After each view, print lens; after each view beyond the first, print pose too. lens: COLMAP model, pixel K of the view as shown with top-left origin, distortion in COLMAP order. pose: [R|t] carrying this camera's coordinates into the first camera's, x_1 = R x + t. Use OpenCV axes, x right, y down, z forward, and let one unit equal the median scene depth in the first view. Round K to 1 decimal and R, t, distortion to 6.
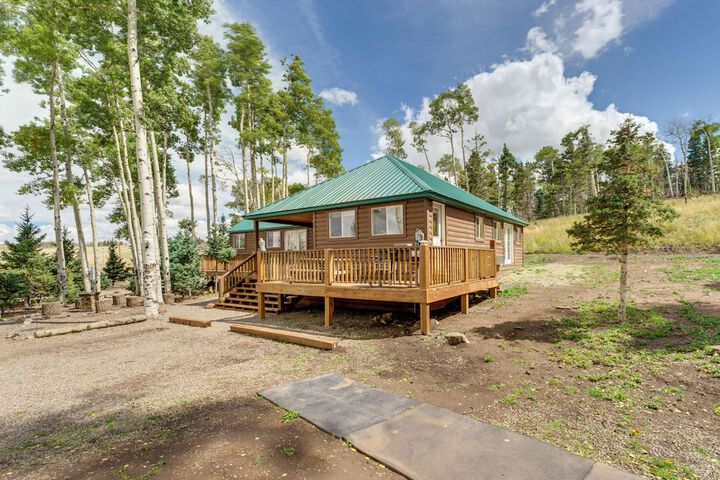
lens RADIAL K [[304.4, 0, 358.0], [0, 304.4, 233.4], [0, 0, 1]] dist [-0.000352, 0.000135]
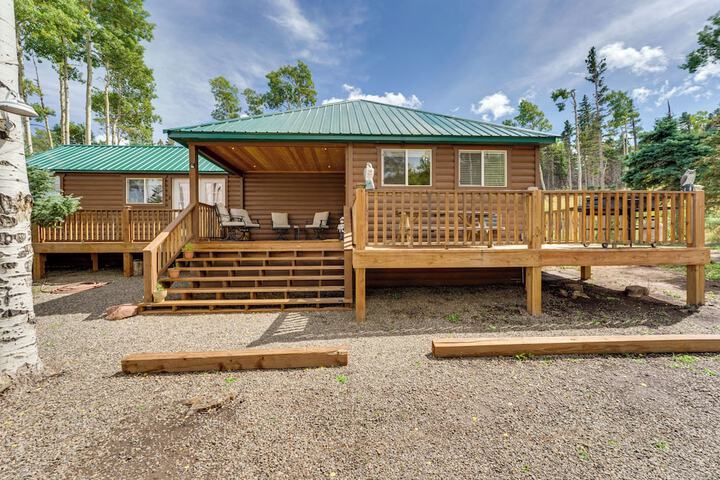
lens RADIAL K [[290.4, 0, 361.7], [0, 290.4, 238.5], [0, 0, 1]] dist [-0.001294, 0.000022]
pose [[0.808688, 0.010451, 0.588145, -0.478922], [-0.058760, 0.996276, 0.063091, 0.089209], [-0.585296, -0.085580, 0.806291, 0.488055]]
